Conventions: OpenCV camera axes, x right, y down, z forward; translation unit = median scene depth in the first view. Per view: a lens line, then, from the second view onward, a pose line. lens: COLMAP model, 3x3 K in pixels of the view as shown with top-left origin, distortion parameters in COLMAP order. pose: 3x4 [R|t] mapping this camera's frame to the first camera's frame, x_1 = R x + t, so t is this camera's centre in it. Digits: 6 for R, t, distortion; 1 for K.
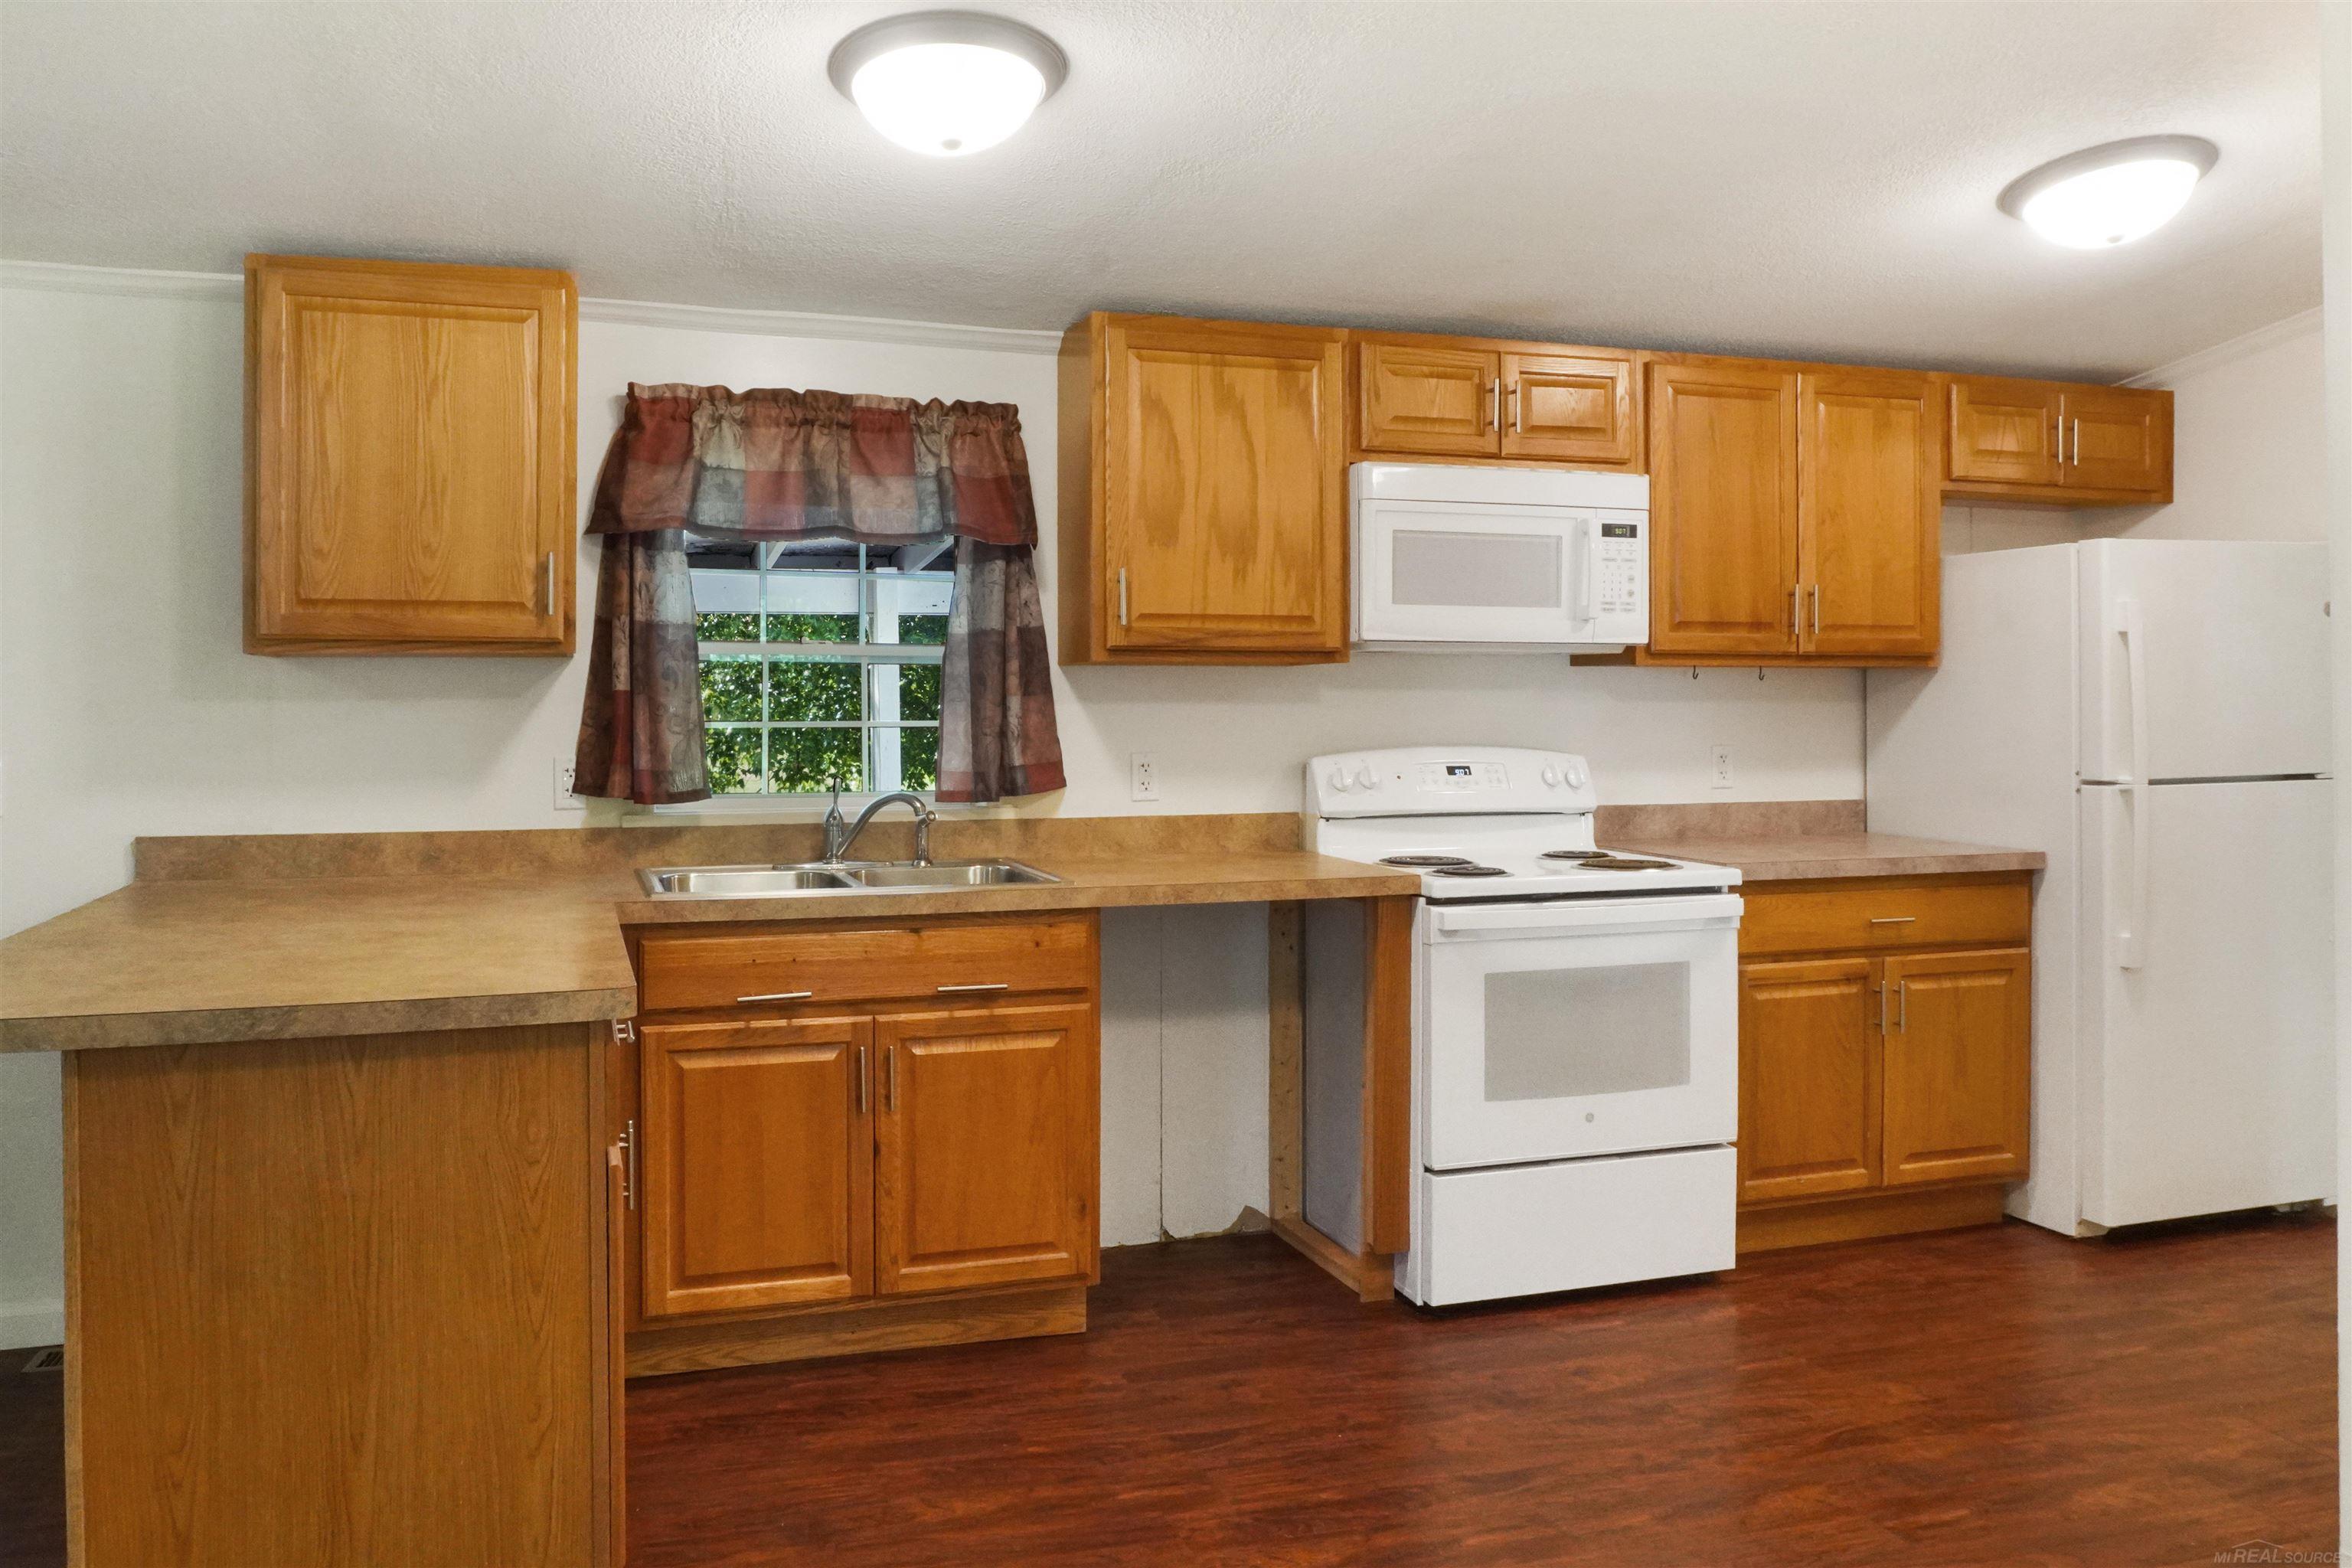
lens RADIAL K [[1747.5, 0, 1166.4], [0, 1747.5, 712.4], [0, 0, 1]] dist [-0.027895, 0.006031]
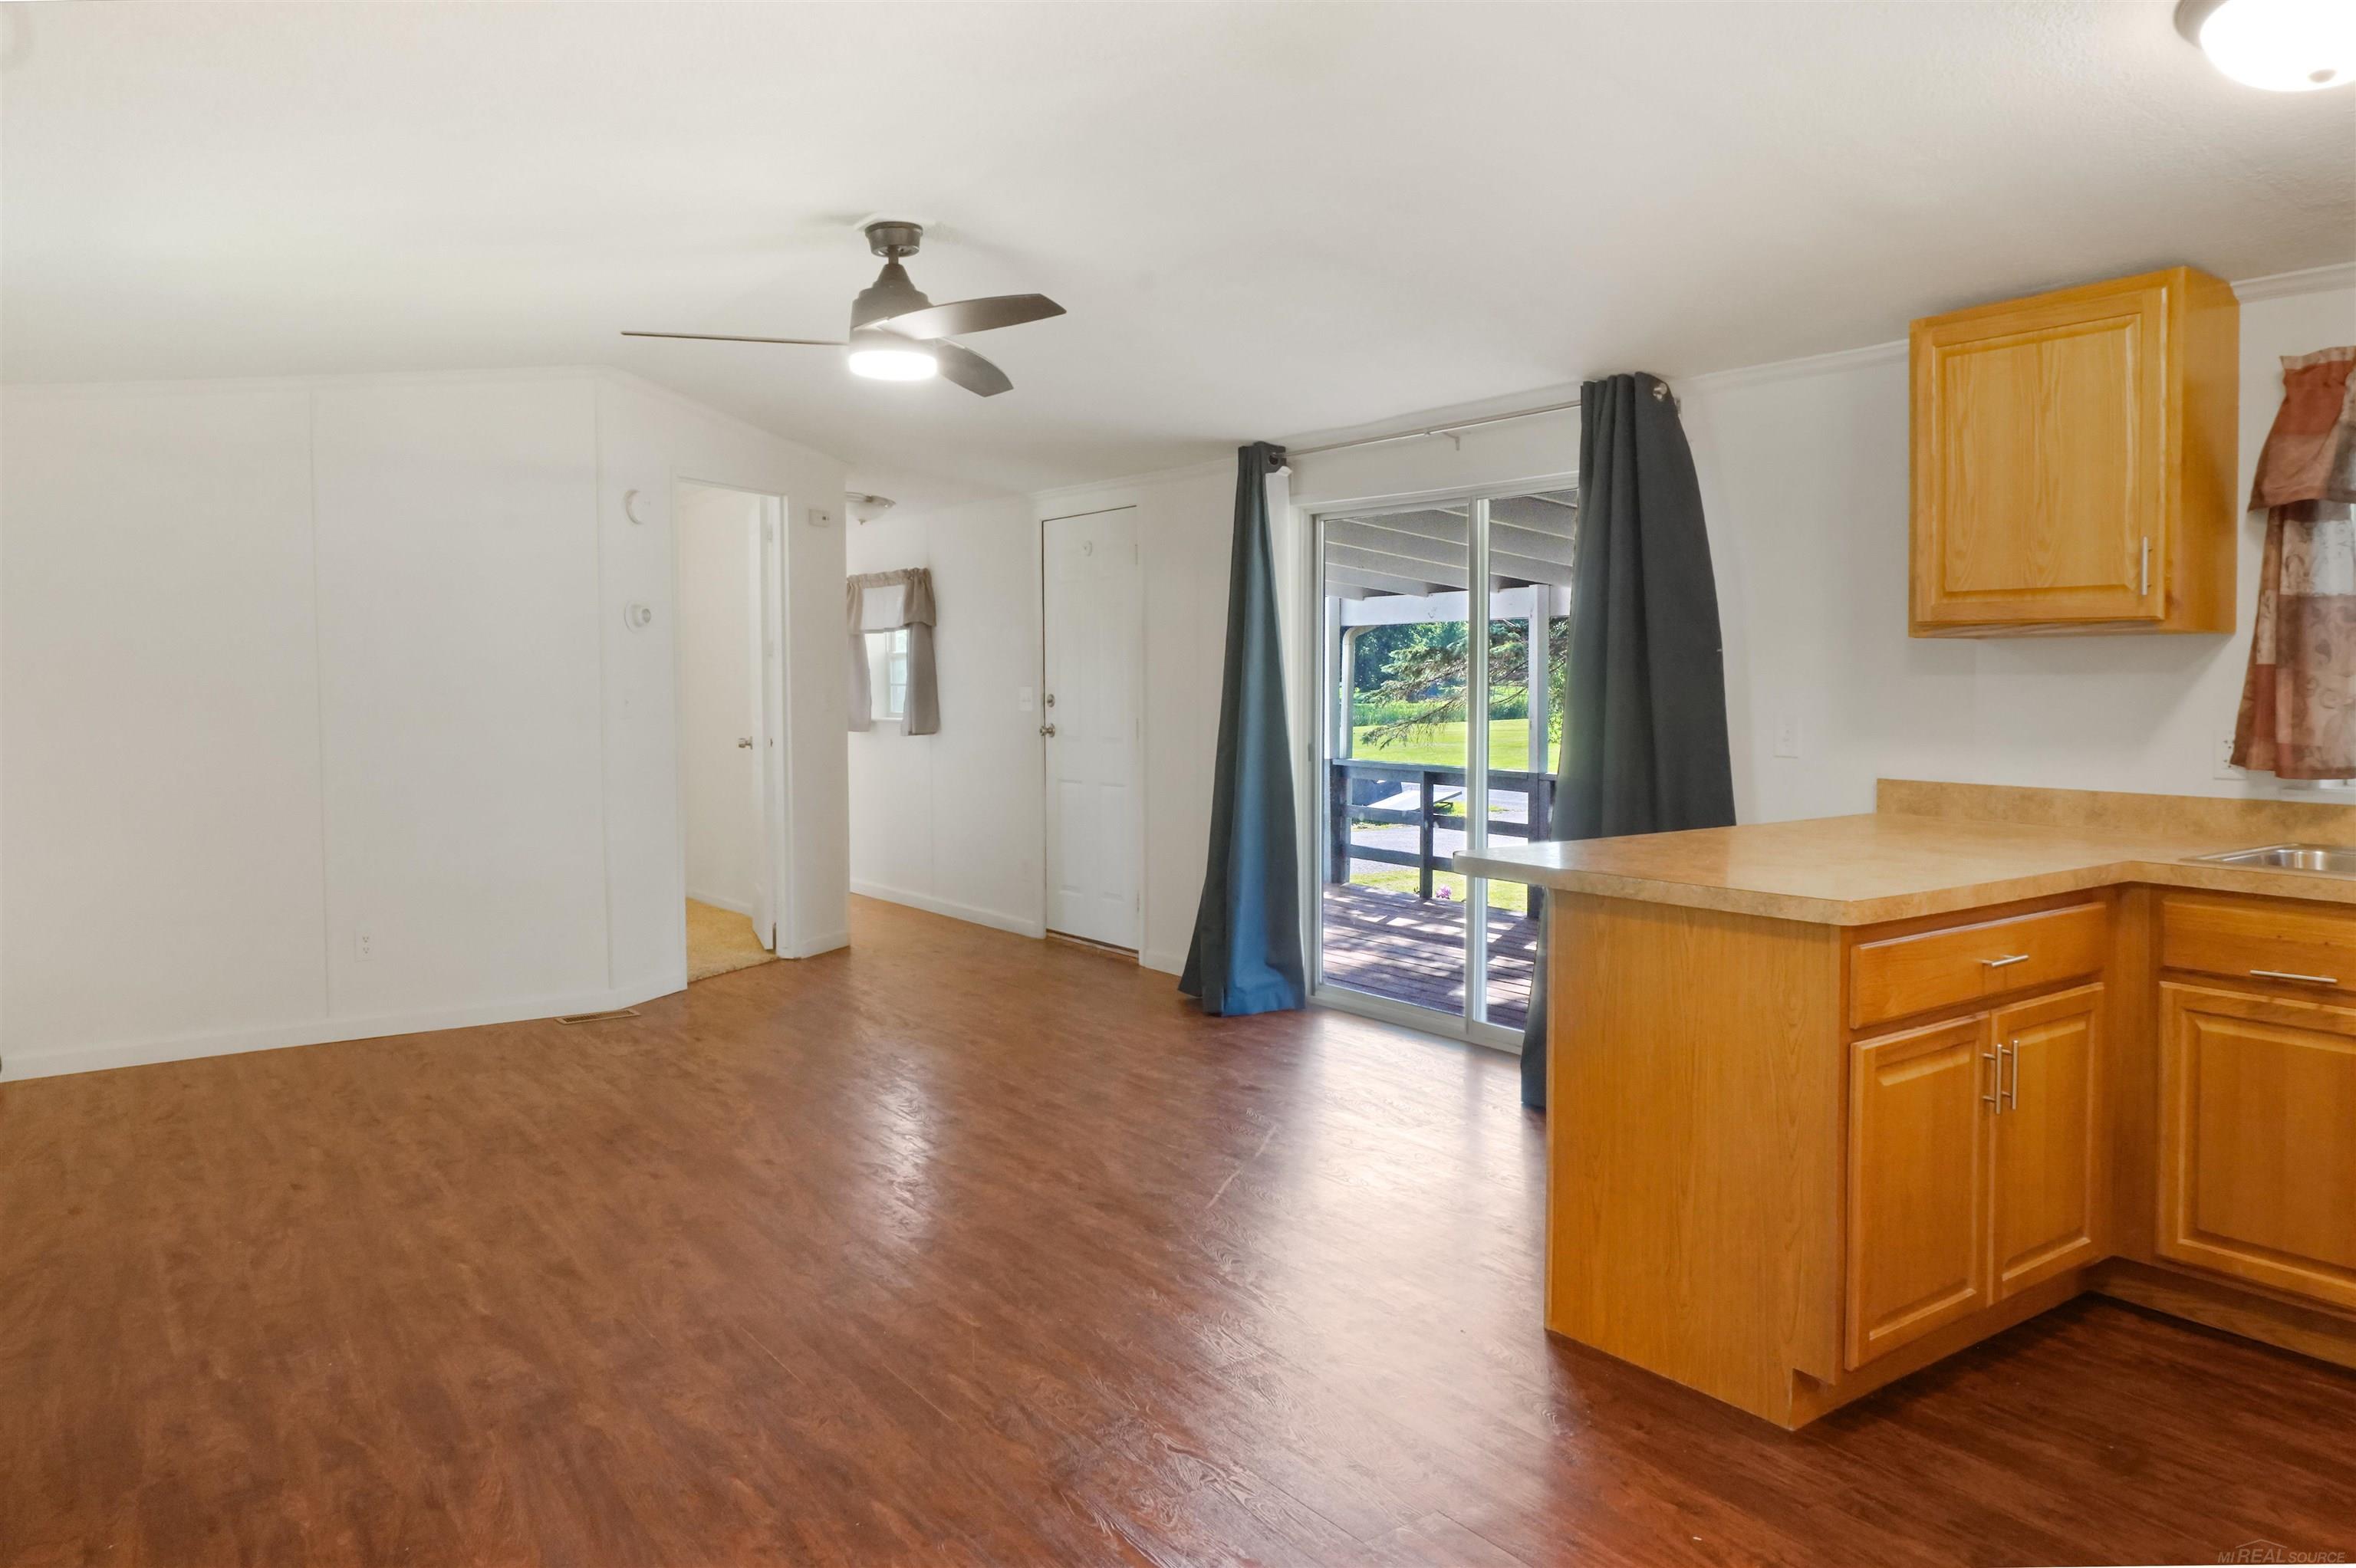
lens RADIAL K [[1610.1, 0, 1173.2], [0, 1610.1, 736.3], [0, 0, 1]] dist [-0.003229, -0.000101]
pose [[0.307890, 0.034951, -0.950780, 0.385012], [-0.008151, 0.999385, 0.034098, 0.002495], [0.951387, -0.002749, 0.307985, 0.110688]]
